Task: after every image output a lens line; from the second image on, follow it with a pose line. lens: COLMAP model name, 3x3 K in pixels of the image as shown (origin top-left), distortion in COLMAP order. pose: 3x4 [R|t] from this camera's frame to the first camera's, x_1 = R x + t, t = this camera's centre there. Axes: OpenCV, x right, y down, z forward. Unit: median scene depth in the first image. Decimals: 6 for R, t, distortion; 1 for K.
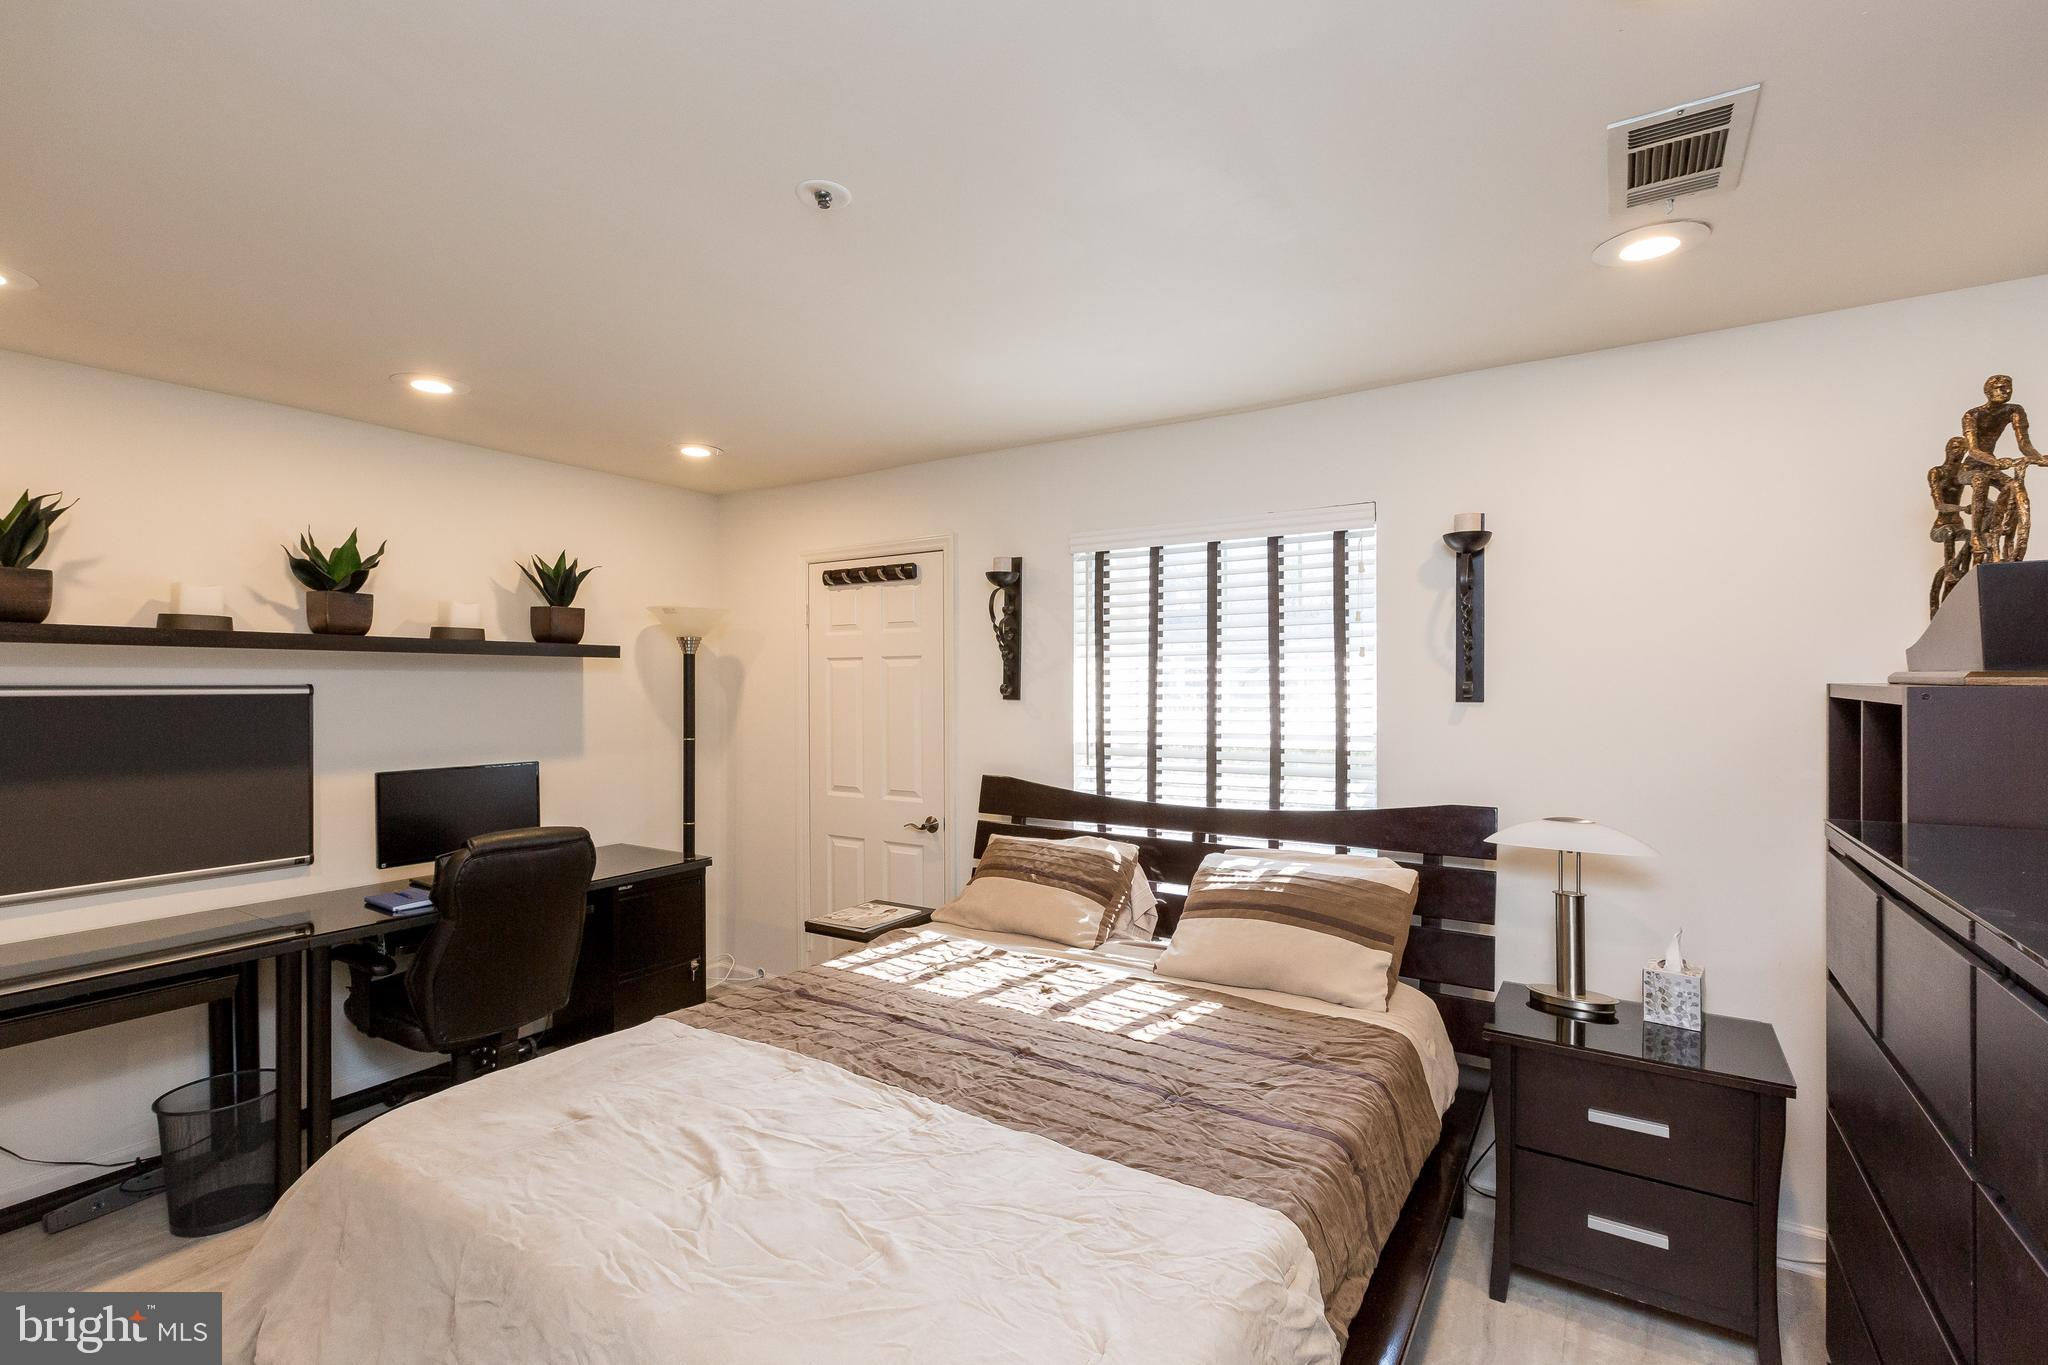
lens RADIAL K [[944.1, 0, 1067.0], [0, 944.1, 687.4], [0, 0, 1]] dist [0.005070, -0.001280]
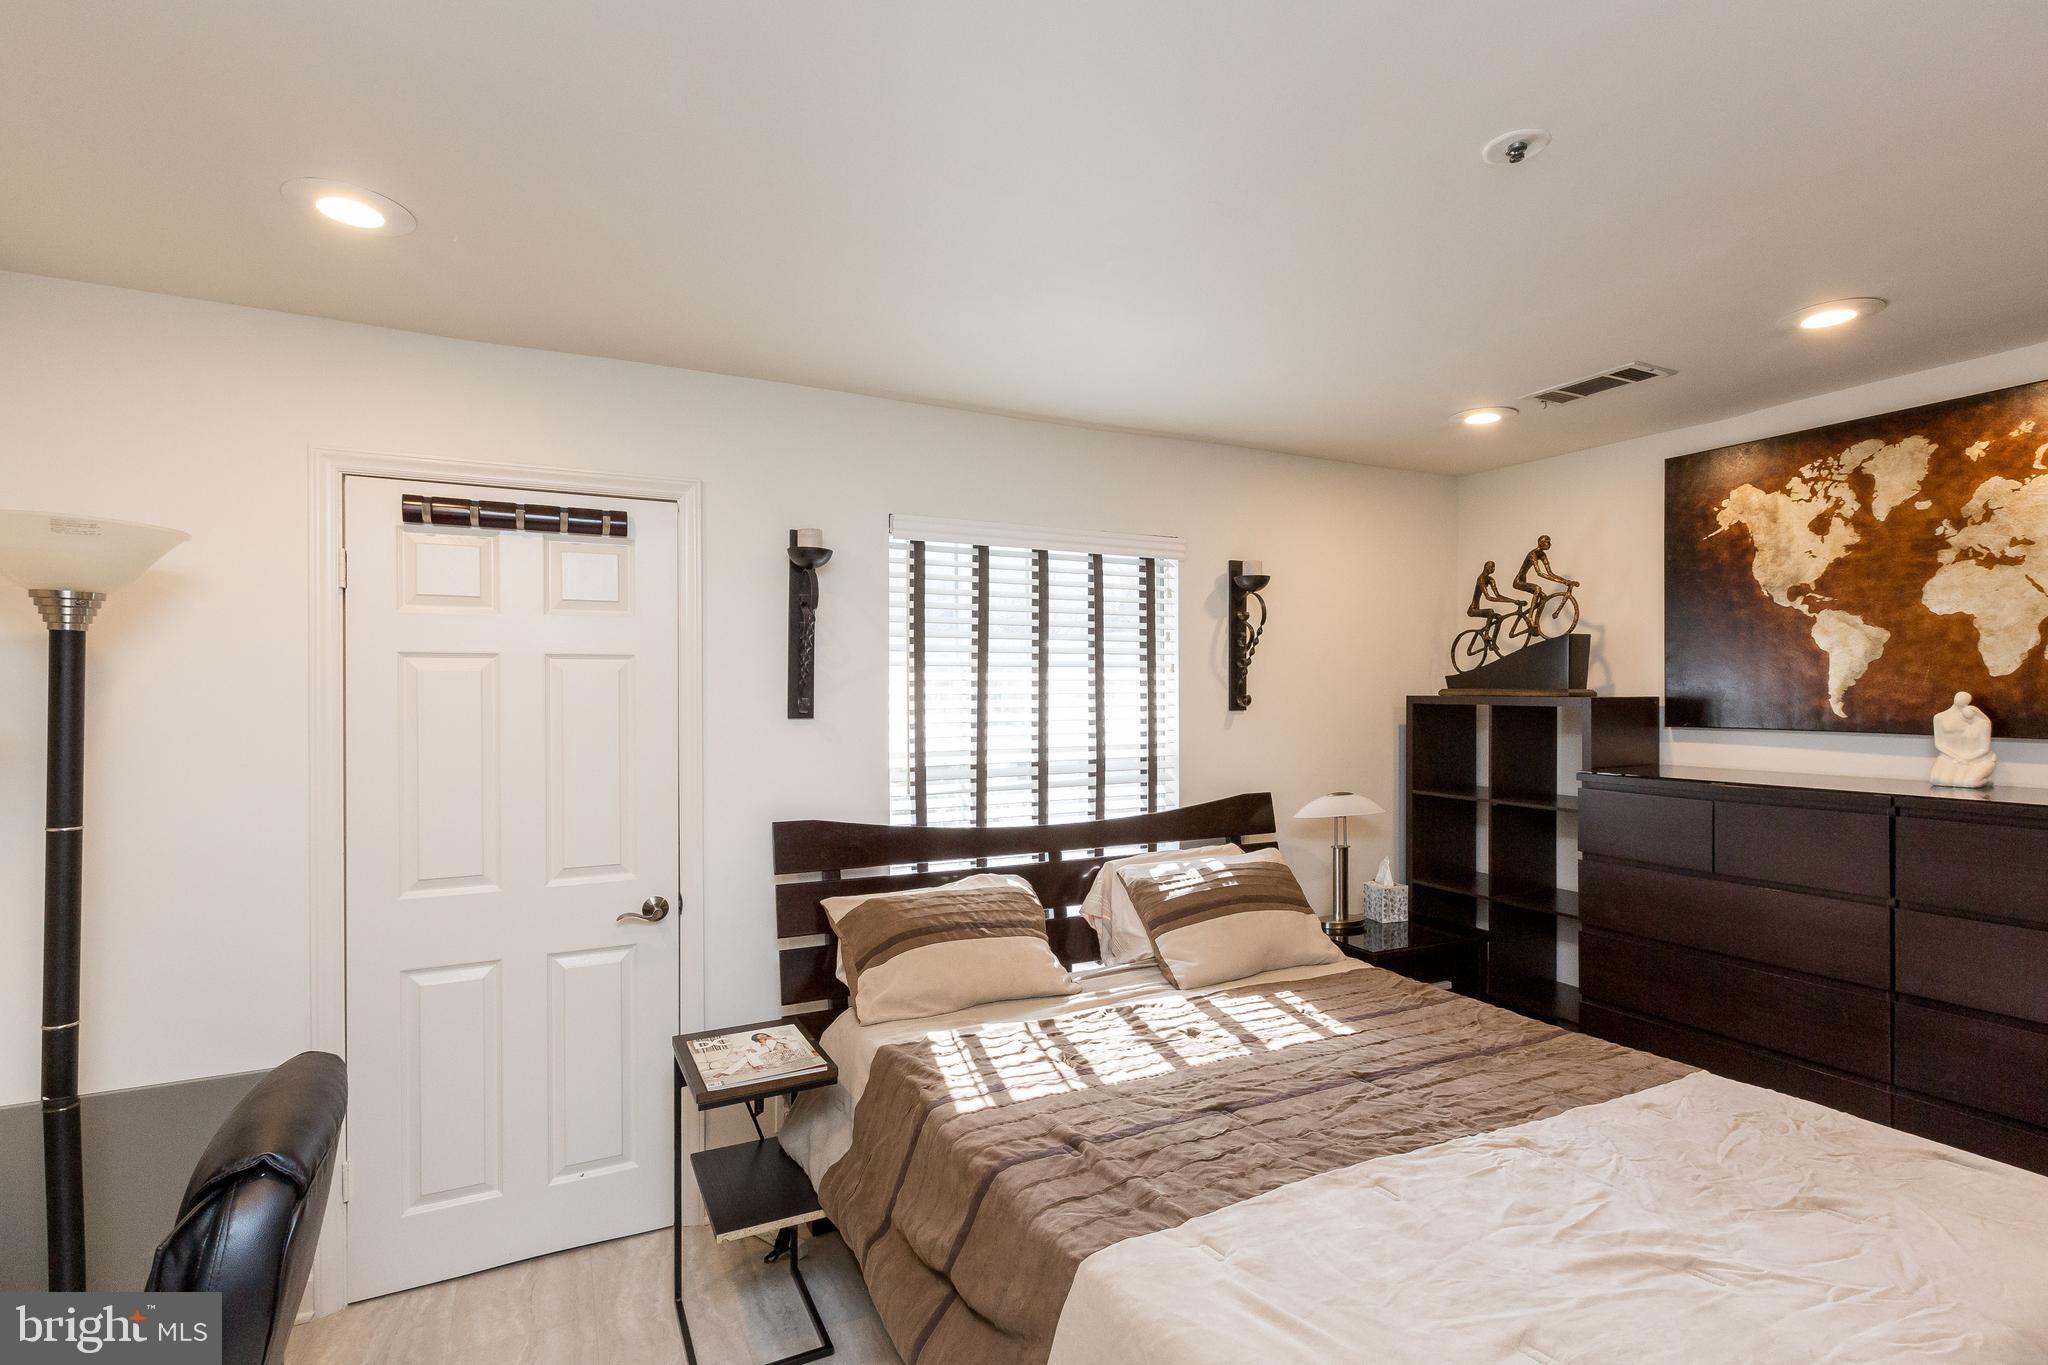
lens RADIAL K [[944.1, 0, 1029.2], [0, 944.1, 696.3], [0, 0, 1]] dist [0.005070, -0.001280]
pose [[0.520825, -0.001859, 0.853662, -0.728932], [0.005374, 0.999985, -0.001101, -0.003642], [-0.853647, 0.005161, 0.520827, 0.542918]]
